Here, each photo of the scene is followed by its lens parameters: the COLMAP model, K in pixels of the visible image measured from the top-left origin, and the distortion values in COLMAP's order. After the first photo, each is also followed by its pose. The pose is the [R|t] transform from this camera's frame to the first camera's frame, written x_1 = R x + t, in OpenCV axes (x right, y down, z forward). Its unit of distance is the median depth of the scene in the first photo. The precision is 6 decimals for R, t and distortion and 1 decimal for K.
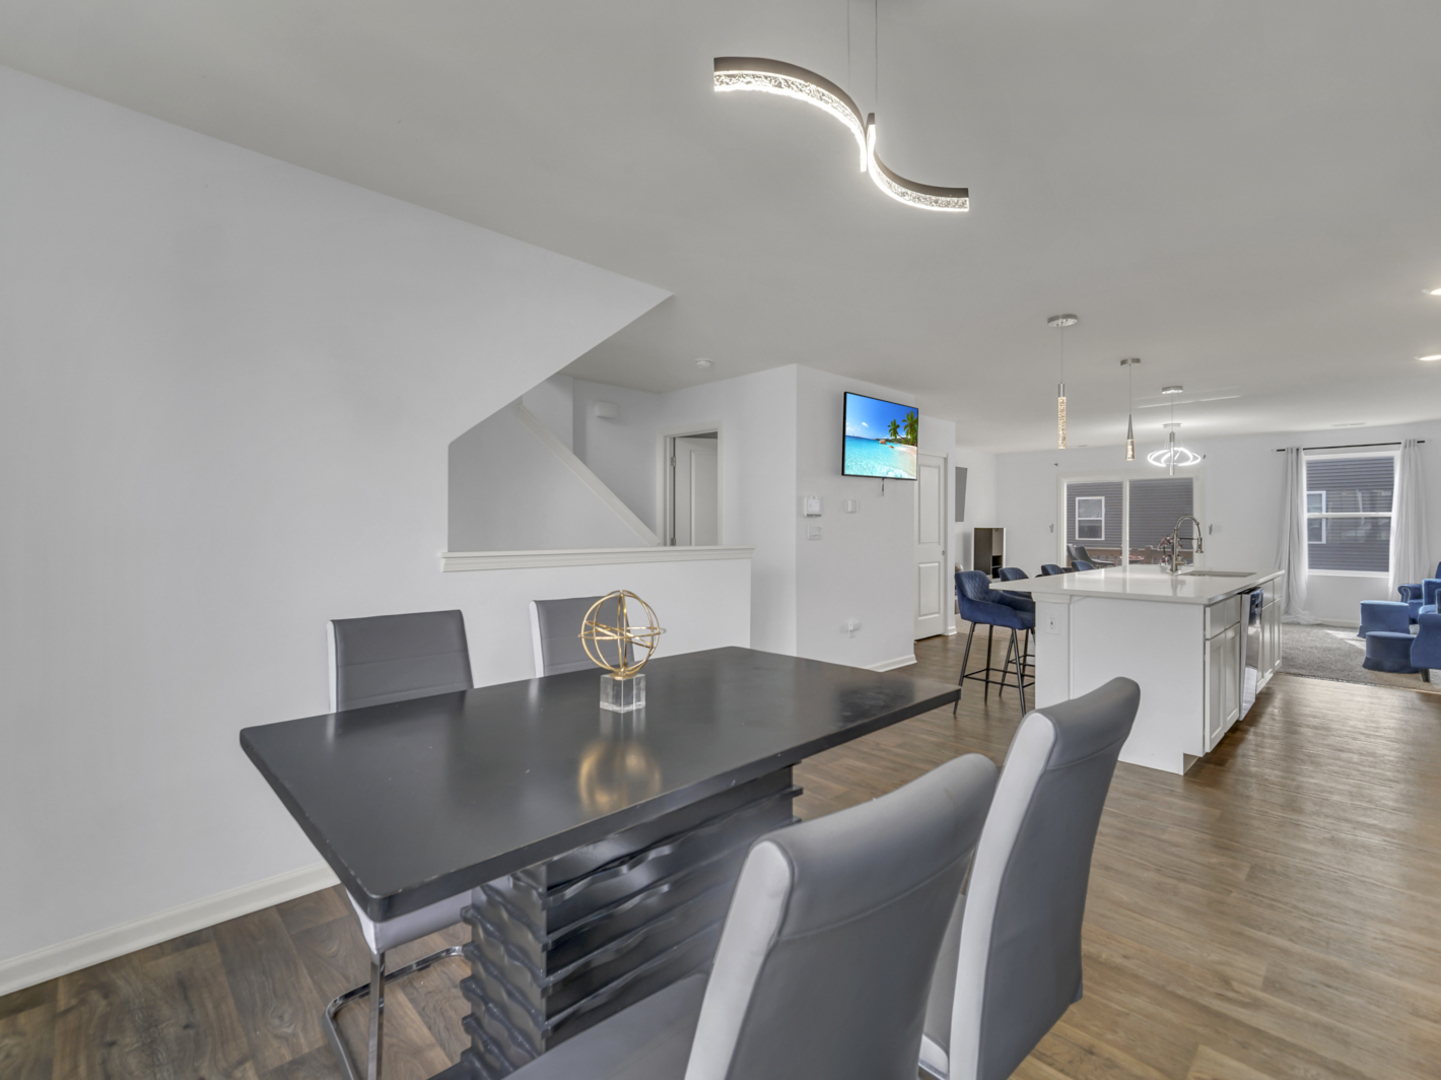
lens RADIAL K [[649.6, 0, 719.5], [0, 649.6, 528.9], [0, 0, 1]] dist [-0.002407, -0.001487]
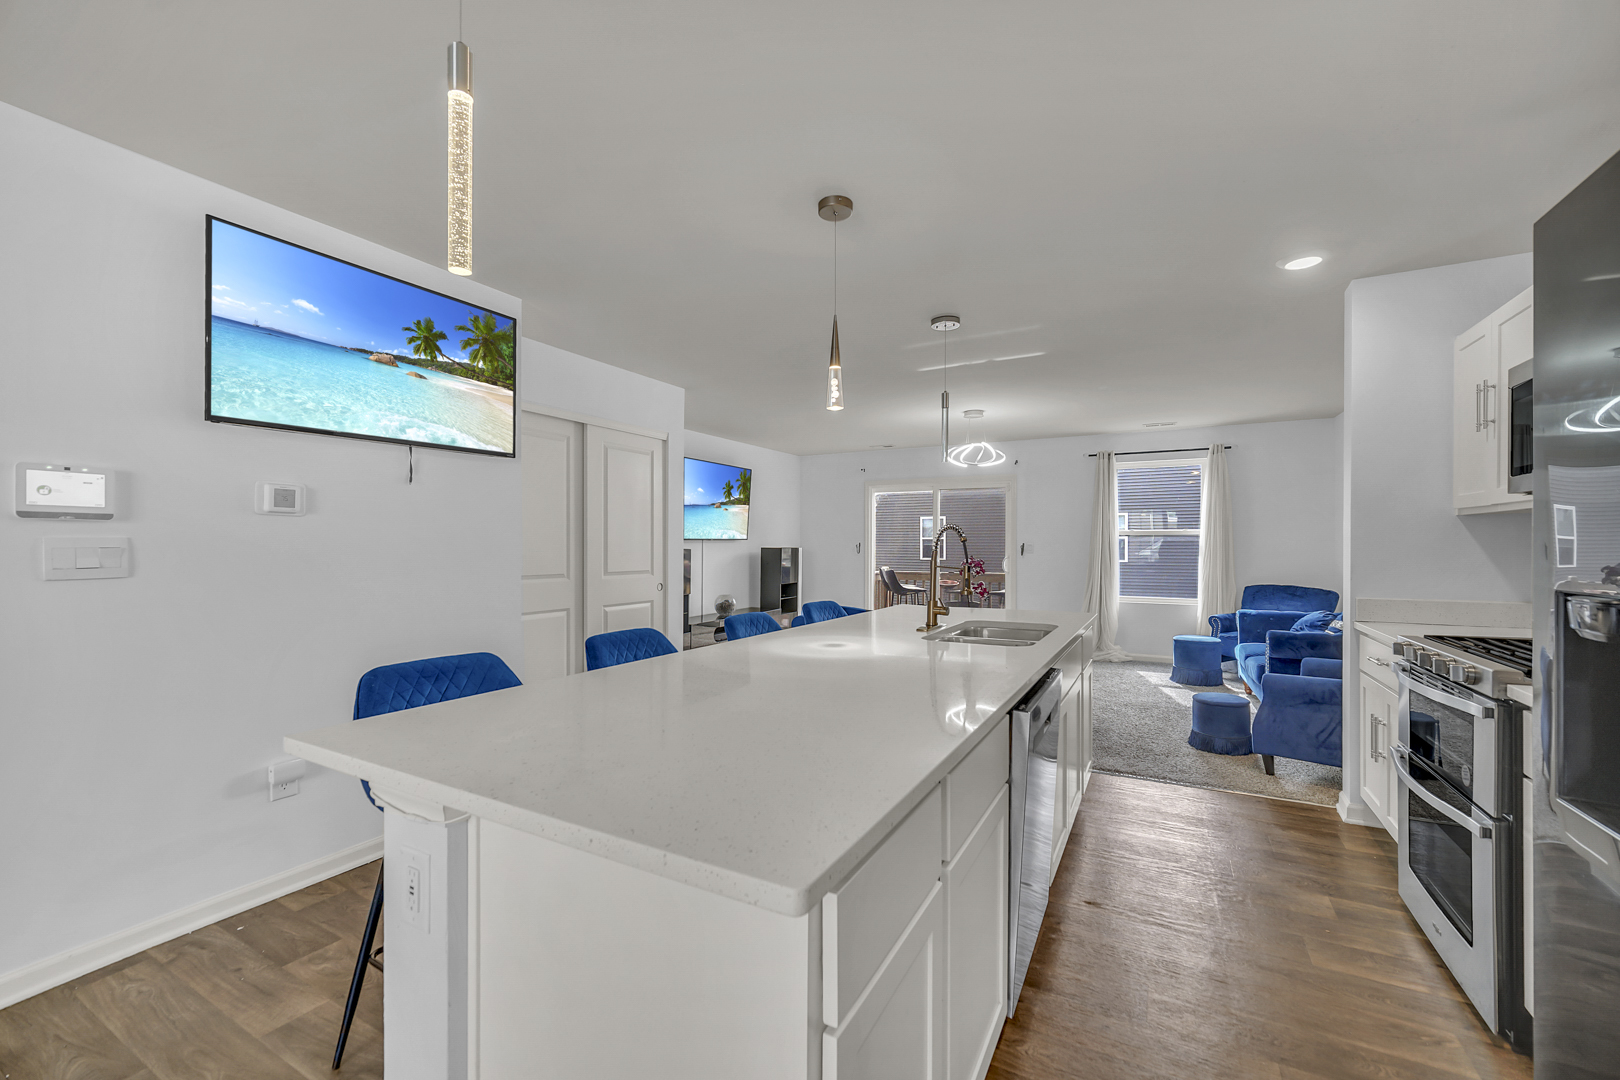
lens RADIAL K [[660.6, 0, 816.3], [0, 660.6, 547.0], [0, 0, 1]] dist [0.003700, -0.000963]
pose [[0.949963, 0.000437, 0.312362, 0.300233], [0.000818, 0.999992, -0.003887, 0.000664], [-0.312361, 0.003948, 0.949955, 0.345982]]
